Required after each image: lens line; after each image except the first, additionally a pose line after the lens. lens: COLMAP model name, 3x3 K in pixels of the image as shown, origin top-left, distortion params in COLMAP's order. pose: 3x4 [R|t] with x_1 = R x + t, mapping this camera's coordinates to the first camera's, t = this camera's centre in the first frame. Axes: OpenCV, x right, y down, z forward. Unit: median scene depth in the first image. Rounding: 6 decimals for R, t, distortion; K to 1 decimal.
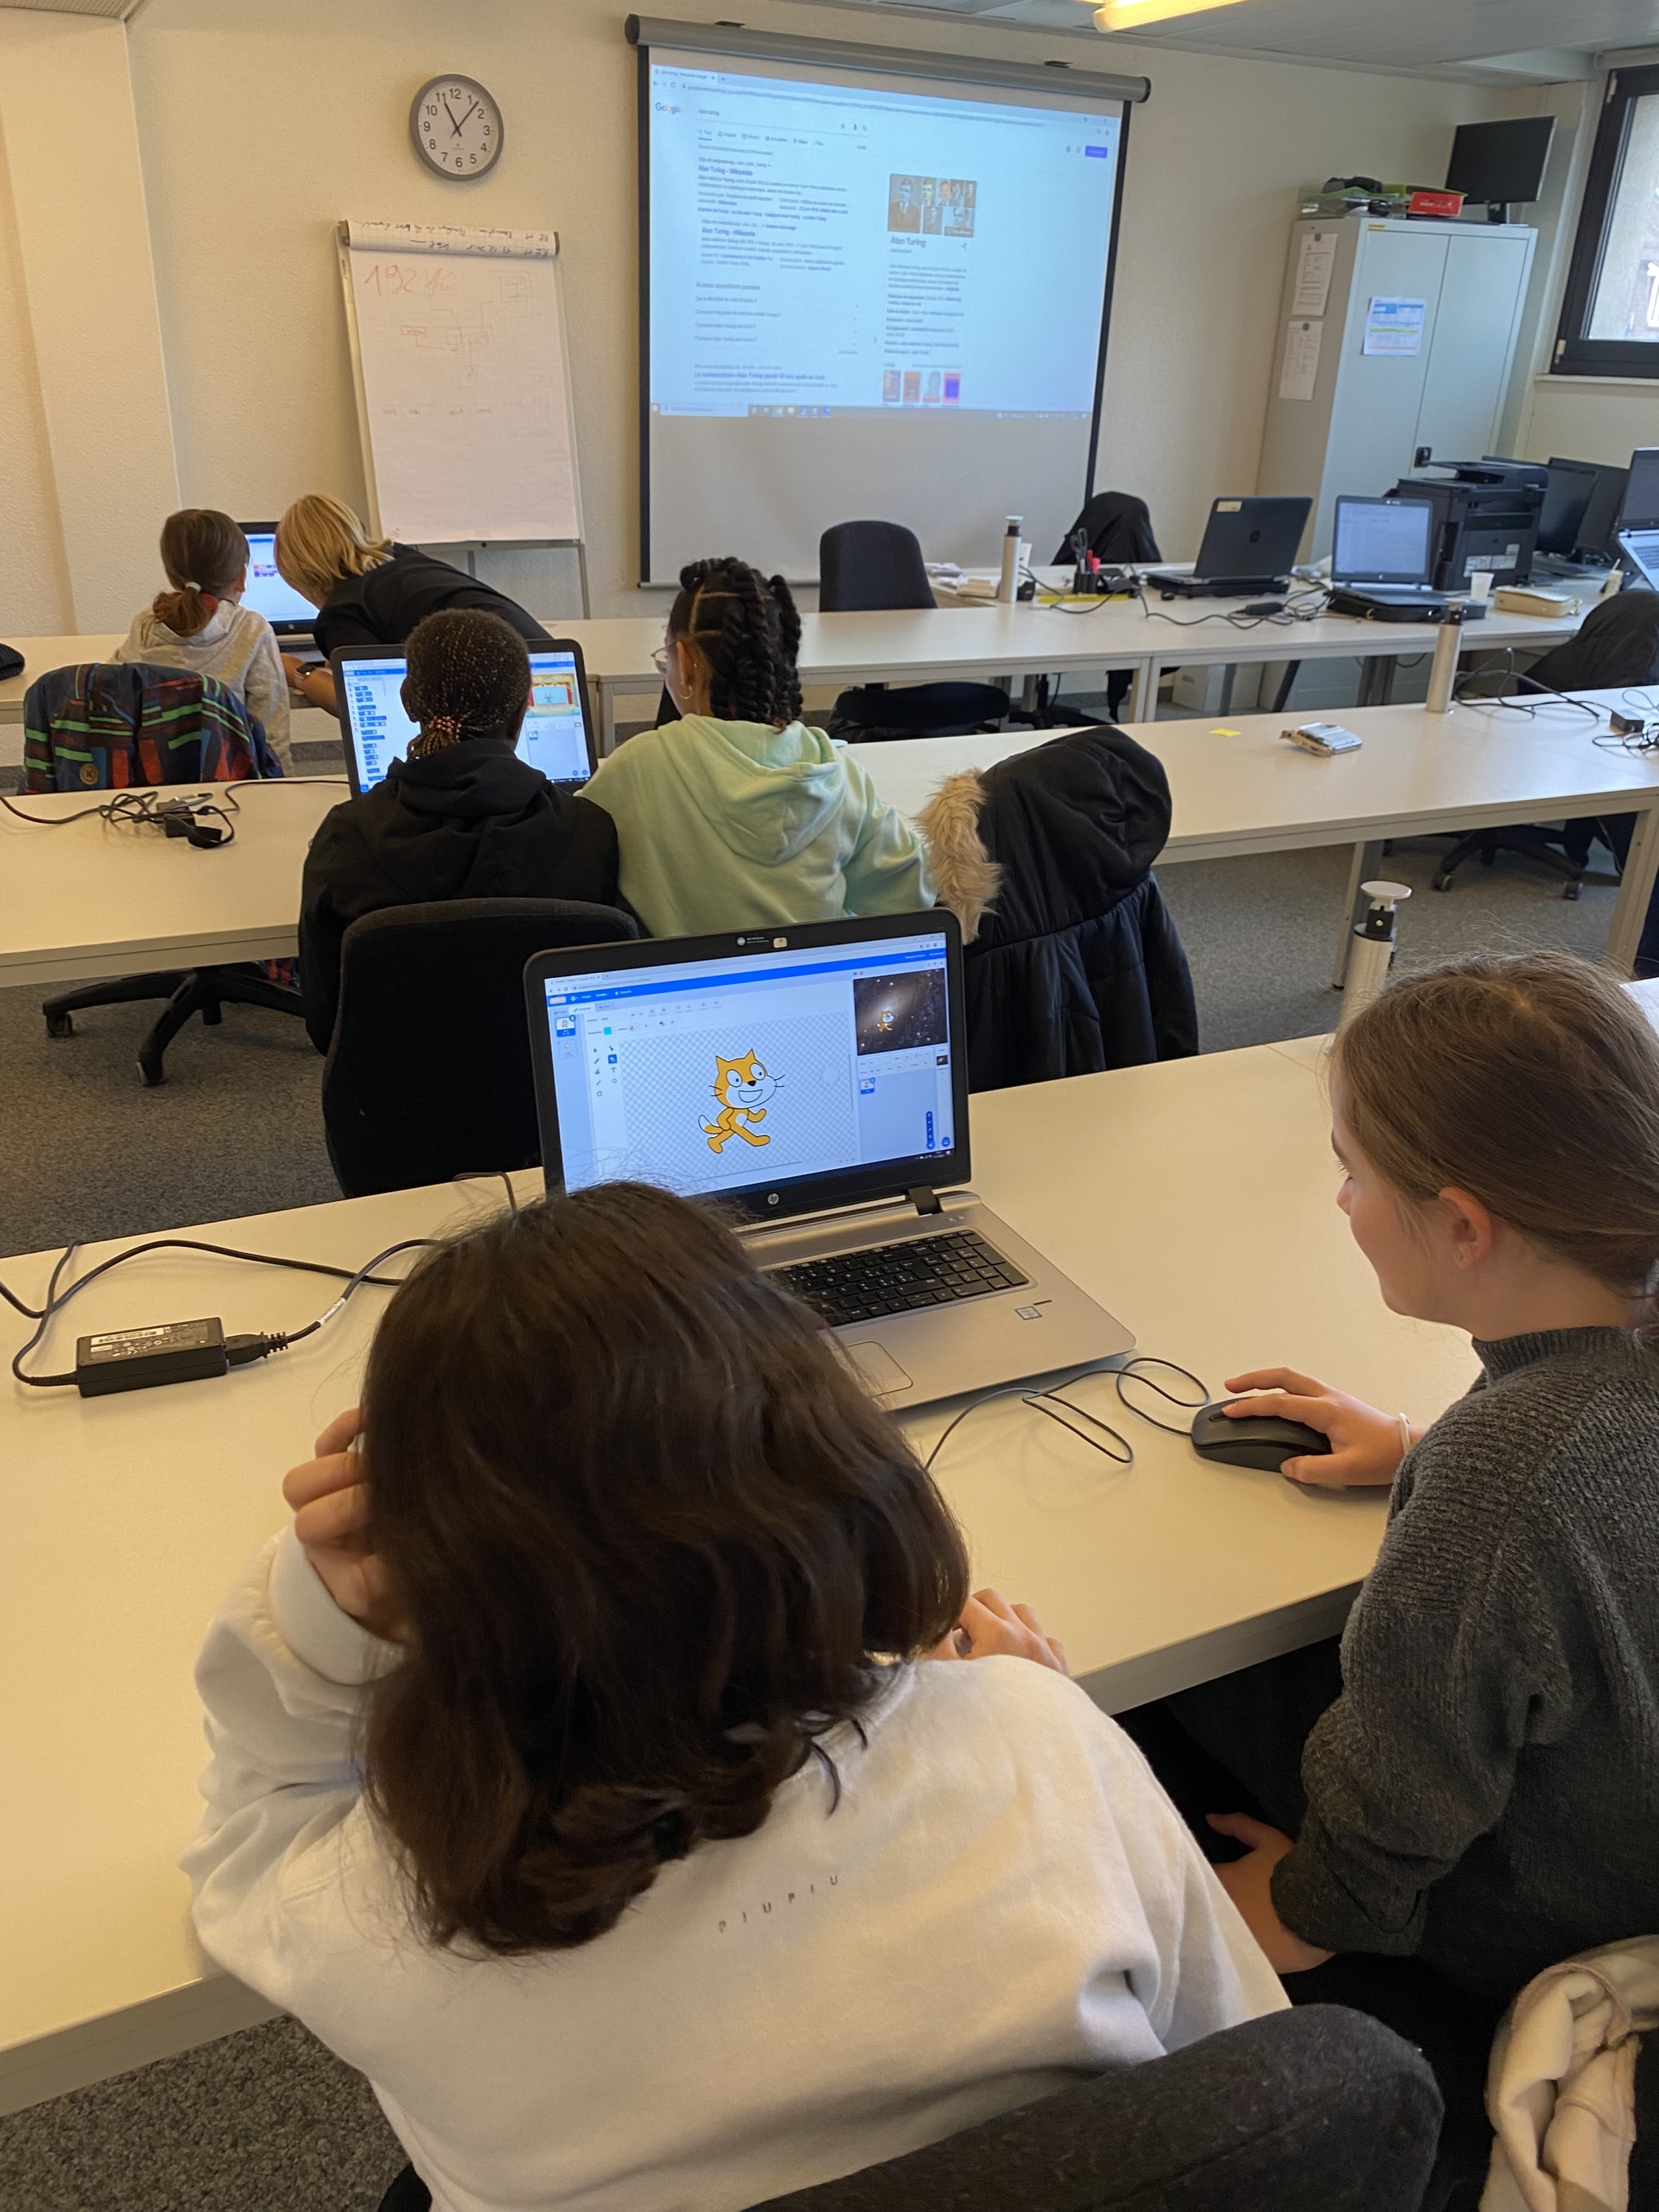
lens RADIAL K [[1710.7, 0, 823.1], [0, 1710.7, 1107.5], [0, 0, 1]] dist [-0.001334, 0.006219]
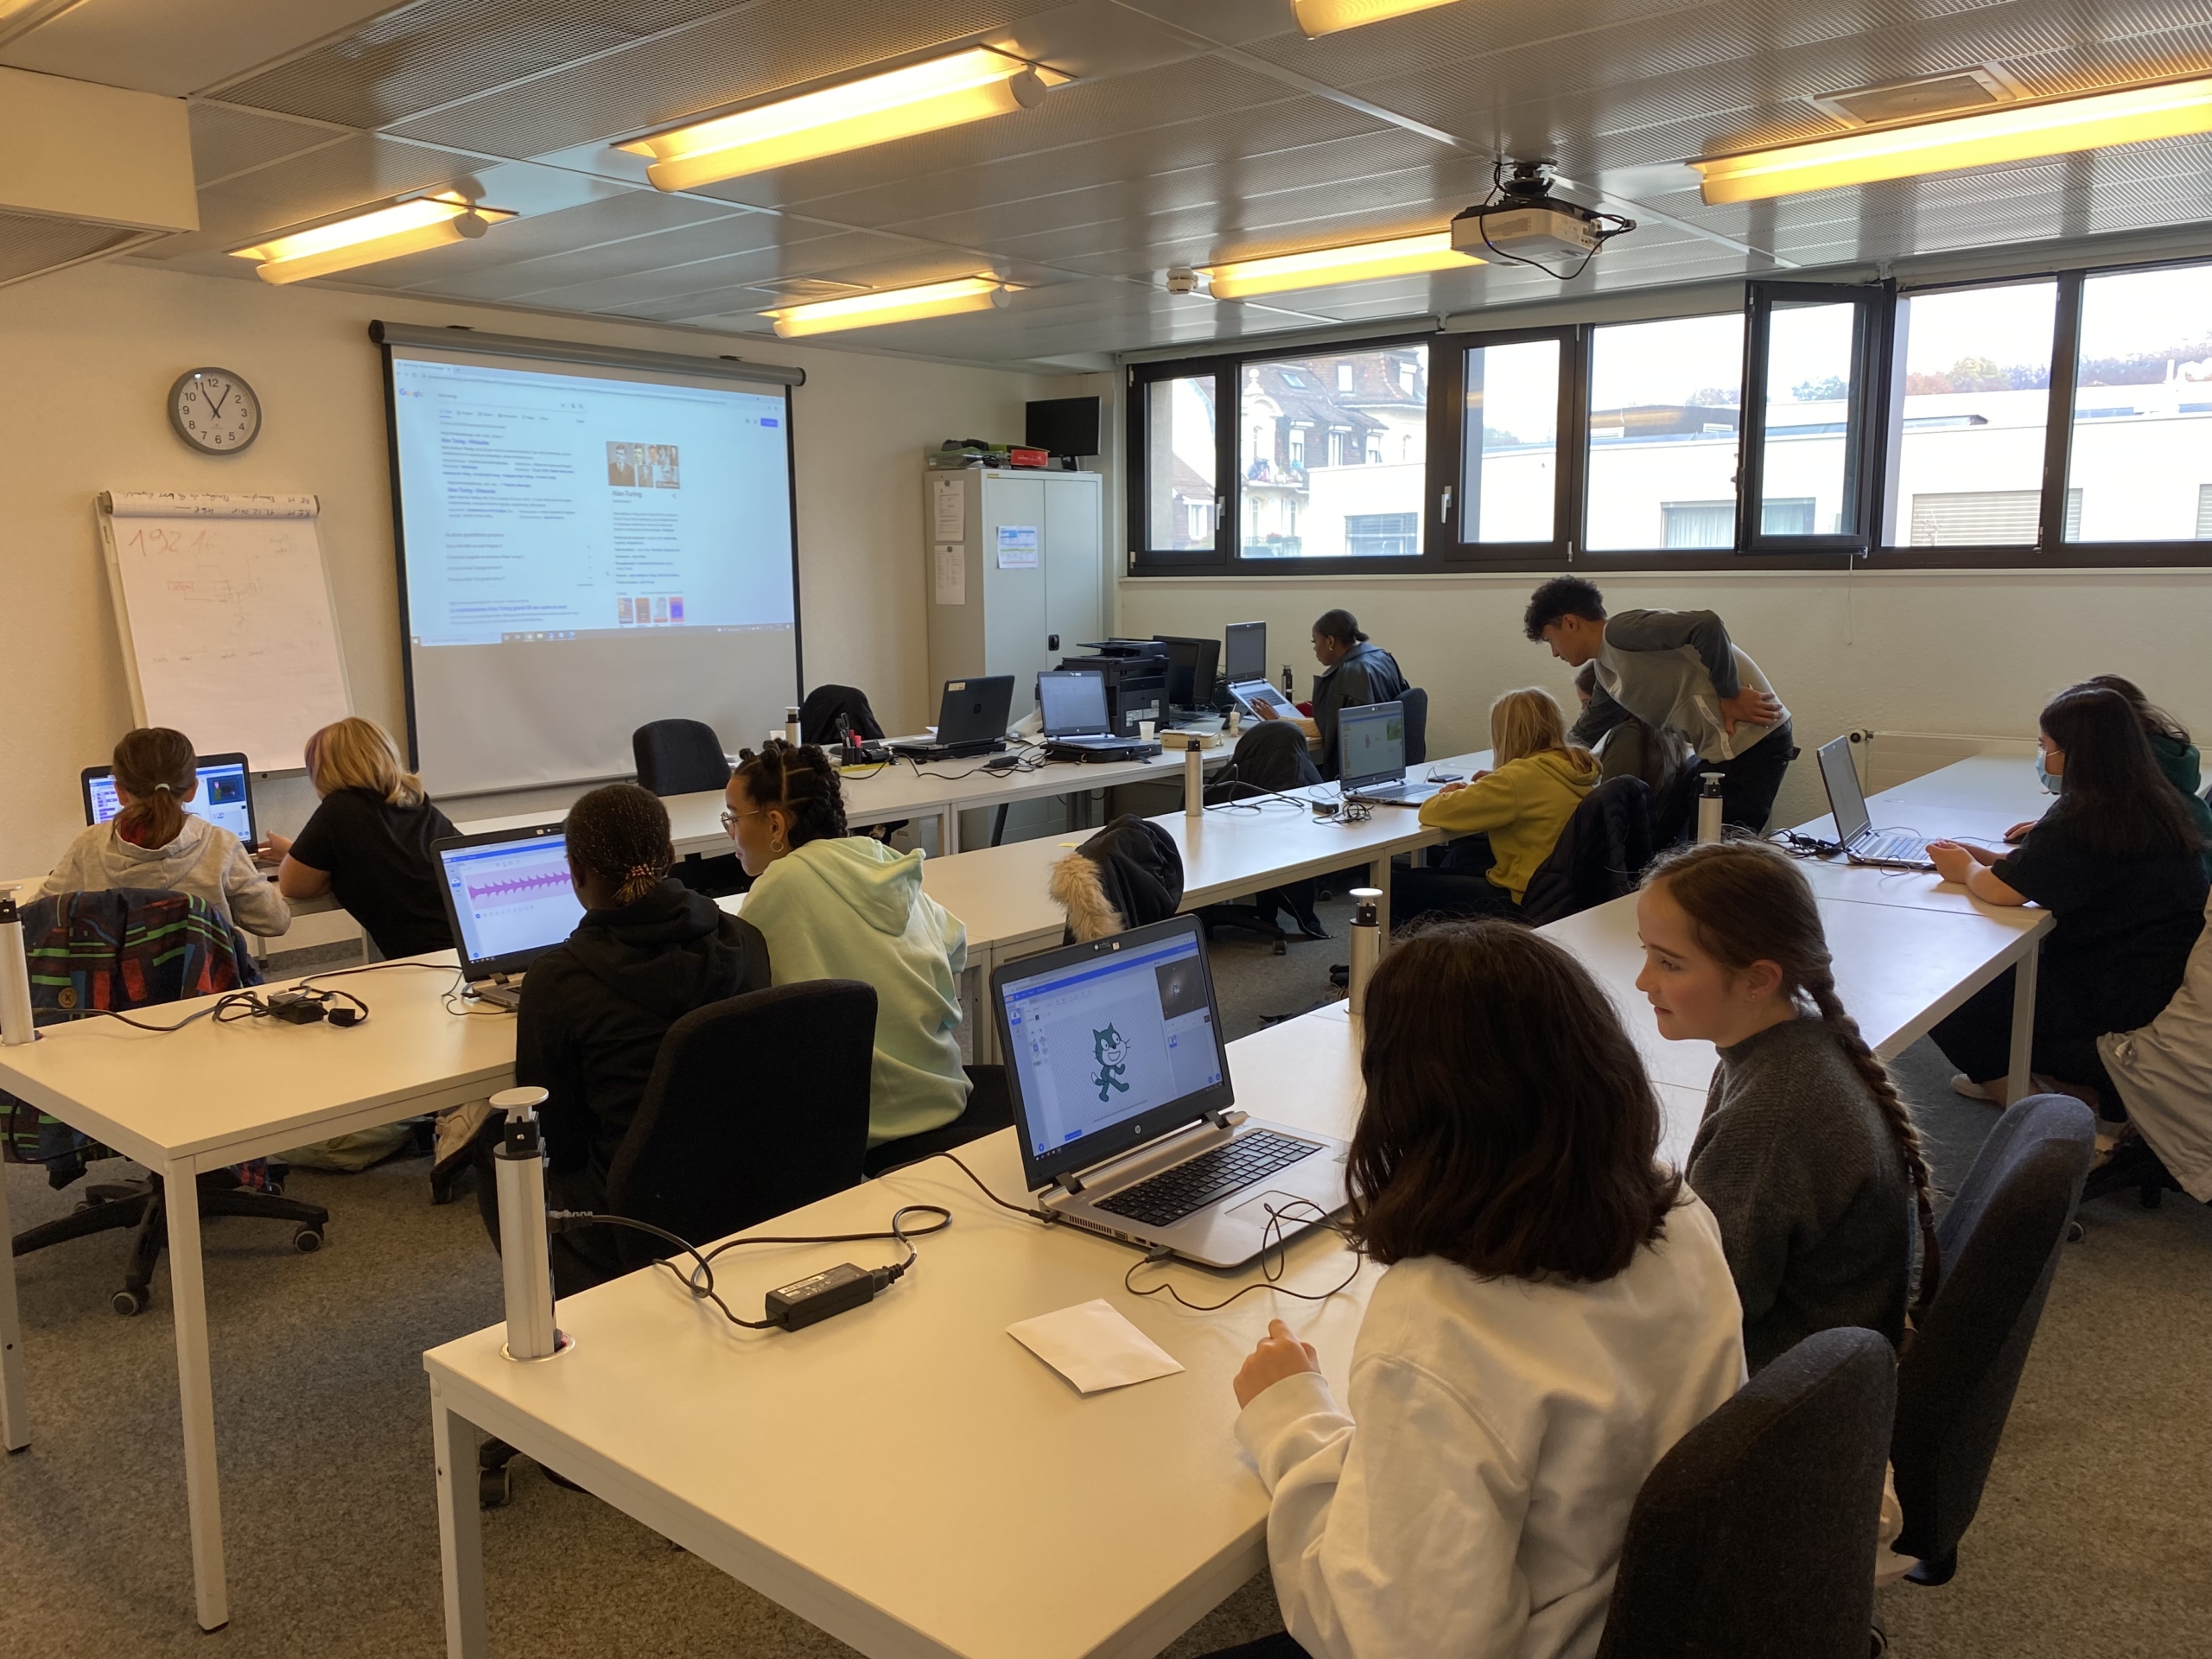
lens RADIAL K [[1684.6, 0, 1091.6], [0, 1684.6, 836.7], [0, 0, 1]] dist [0.075437, -0.155355]
pose [[0.910520, -0.108121, 0.399078, -0.164789], [0.208183, 0.953812, -0.216568, 0.032654], [-0.357230, 0.280271, 0.890974, -0.079519]]
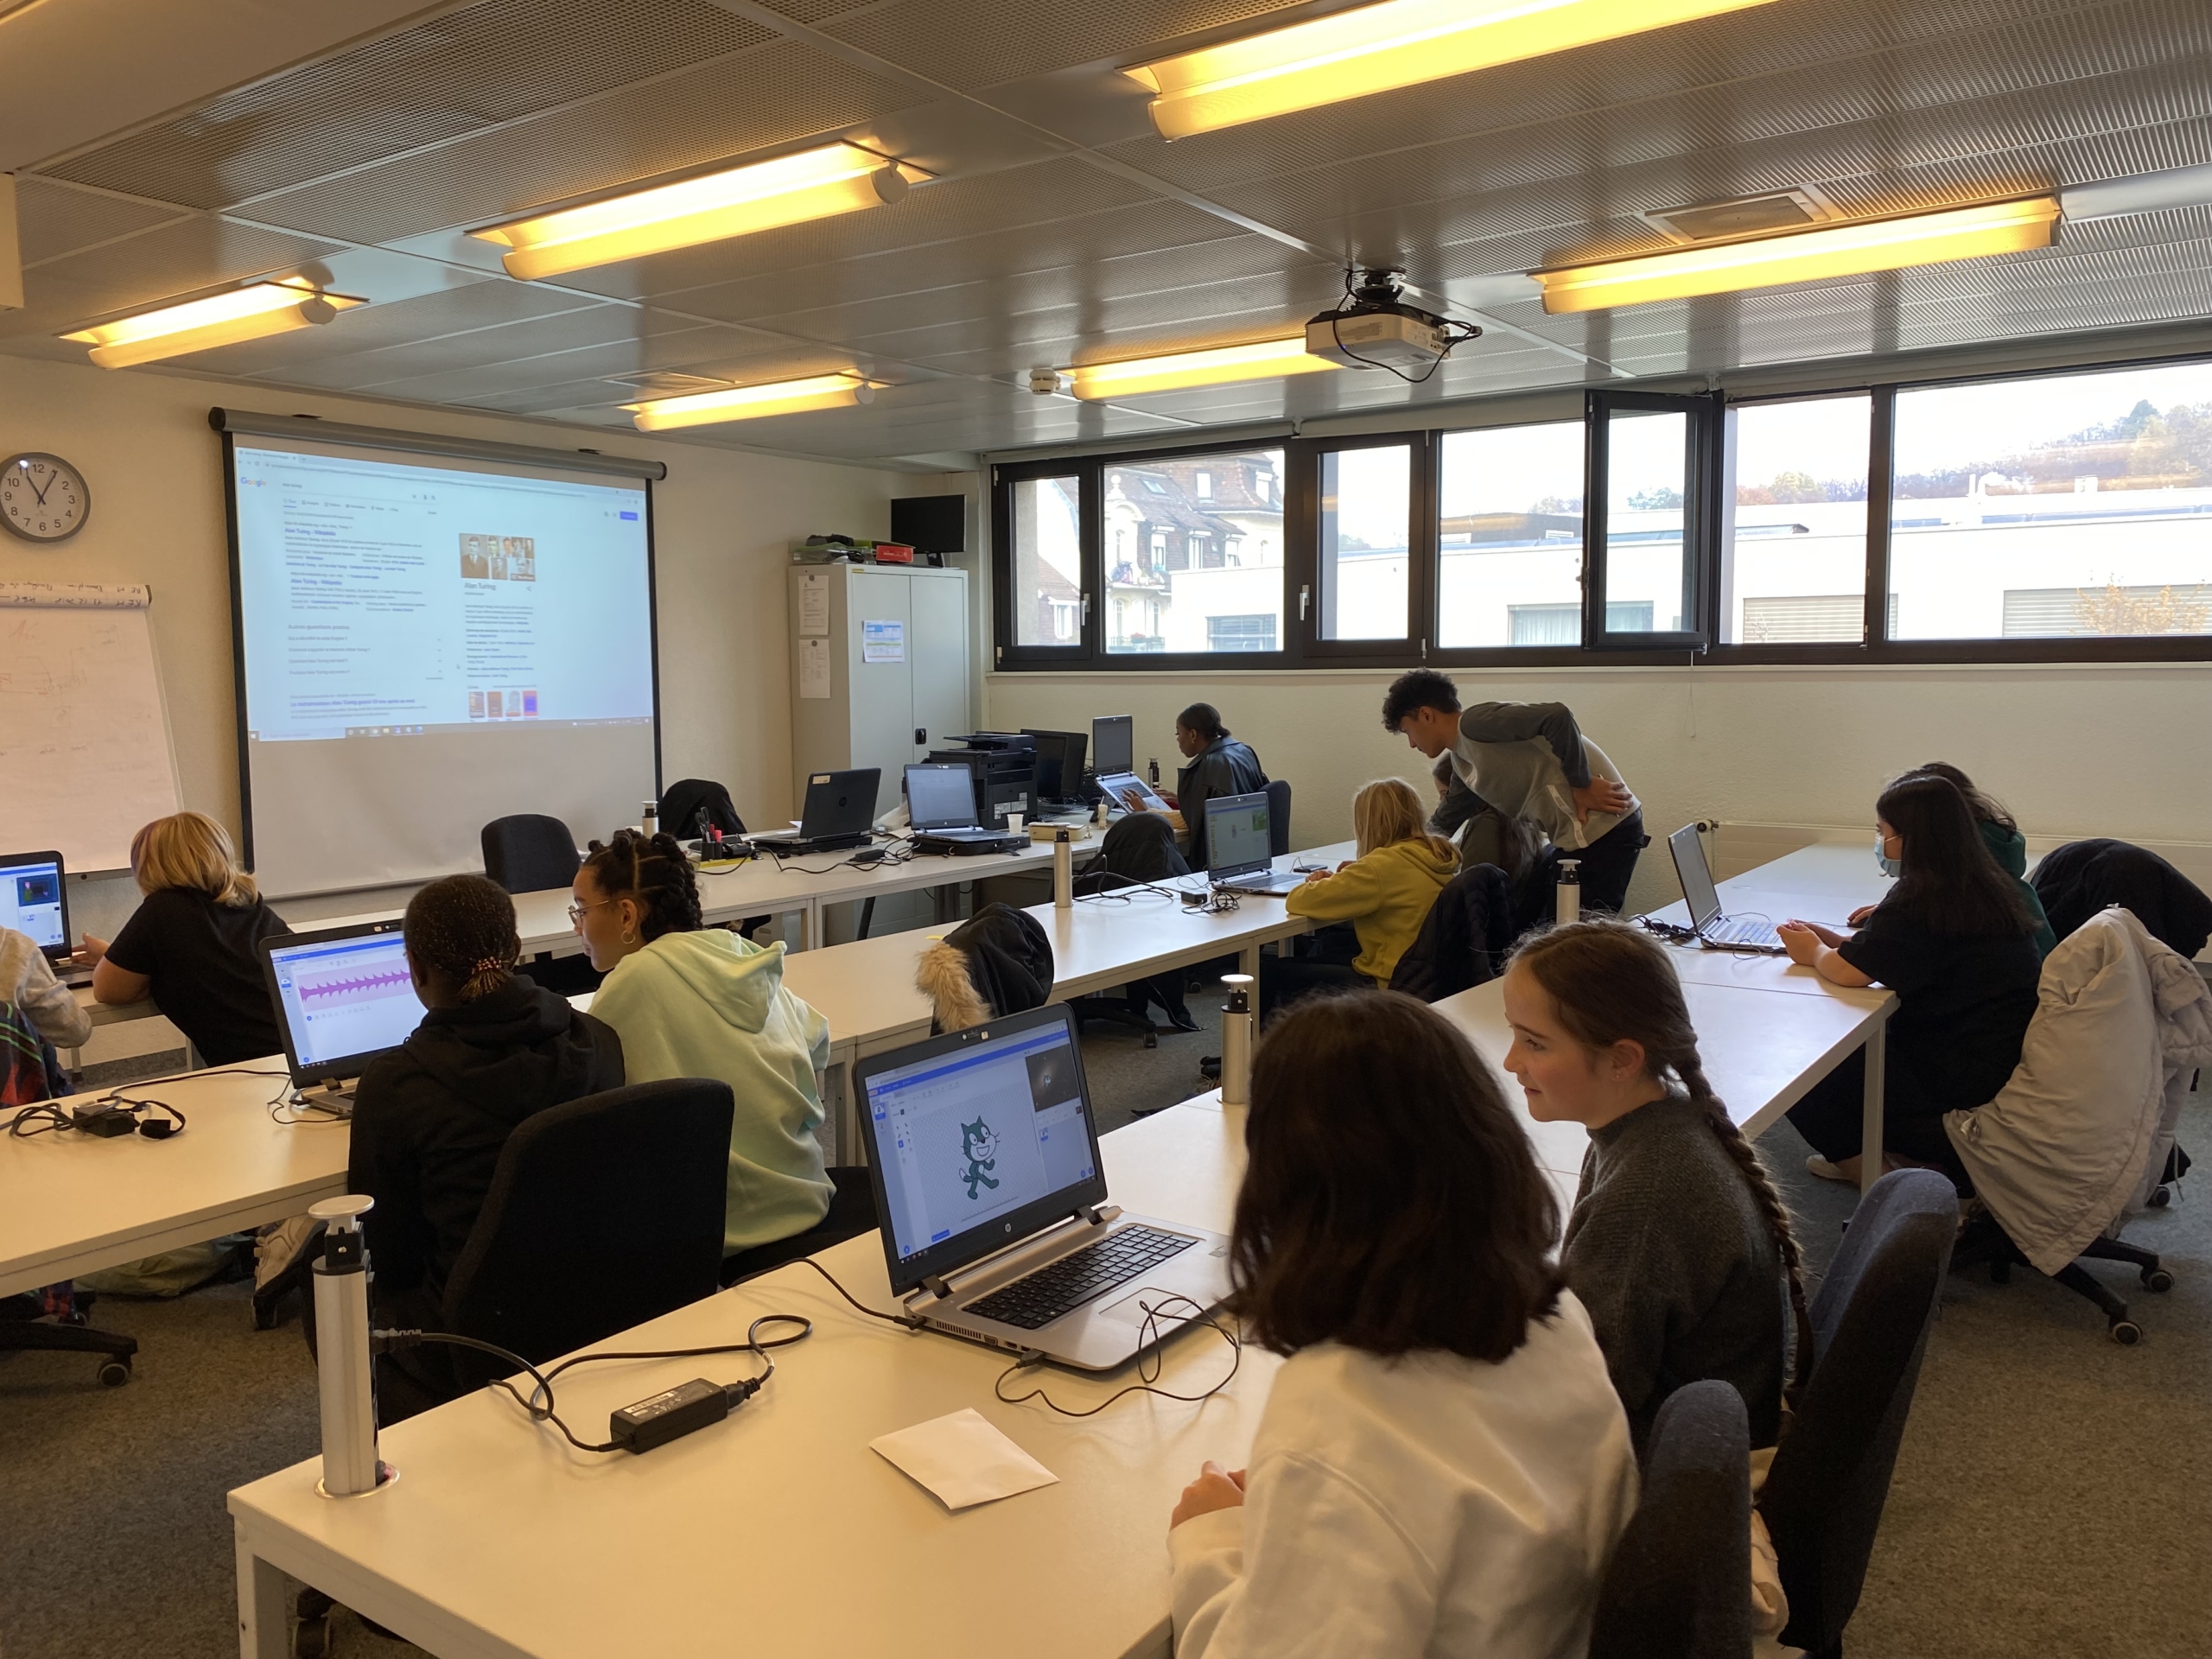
lens RADIAL K [[1680.8, 0, 1101.1], [0, 1680.8, 825.0], [0, 0, 1]] dist [0.052408, -0.086757]
pose [[0.872771, -0.088166, 0.480101, -0.160395], [0.236939, 0.936430, -0.258762, 0.032902], [-0.426767, 0.339595, 0.838180, -0.069390]]
